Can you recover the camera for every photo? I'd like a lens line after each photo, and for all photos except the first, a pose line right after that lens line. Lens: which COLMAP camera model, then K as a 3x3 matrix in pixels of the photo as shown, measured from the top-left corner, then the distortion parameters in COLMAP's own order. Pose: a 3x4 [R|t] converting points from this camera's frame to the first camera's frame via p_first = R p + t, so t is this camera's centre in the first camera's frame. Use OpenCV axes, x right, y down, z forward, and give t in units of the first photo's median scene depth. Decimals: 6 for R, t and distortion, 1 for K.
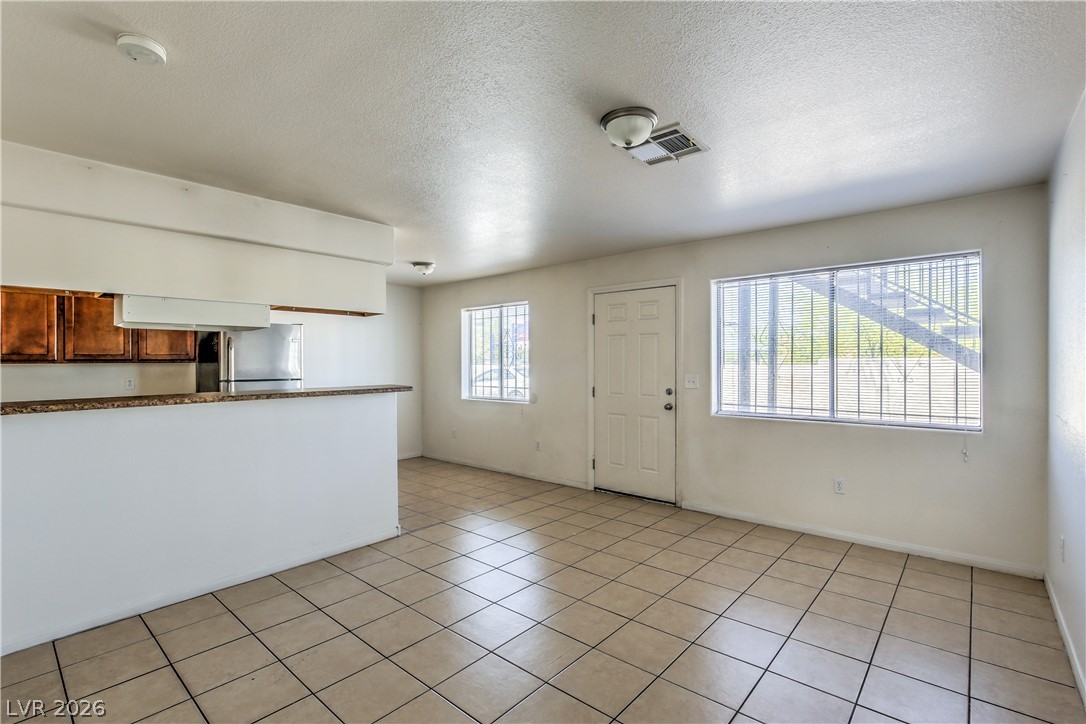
lens RADIAL K [[504.6, 0, 536.2], [0, 504.6, 359.5], [0, 0, 1]] dist [-0.017598, 0.002888]
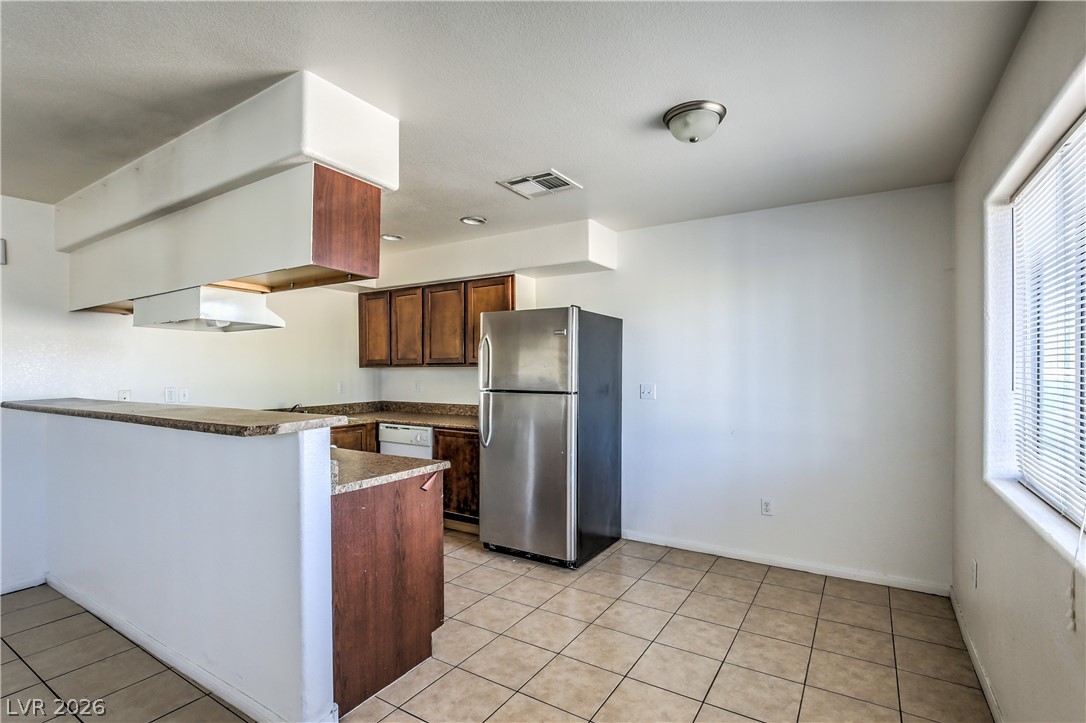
lens RADIAL K [[504.6, 0, 538.3], [0, 504.6, 363.9], [0, 0, 1]] dist [-0.017598, 0.002888]
pose [[0.121646, -0.002735, -0.992570, 0.181261], [0.009881, 0.999950, -0.001544, 0.004996], [0.992524, -0.009620, 0.121667, 1.090792]]
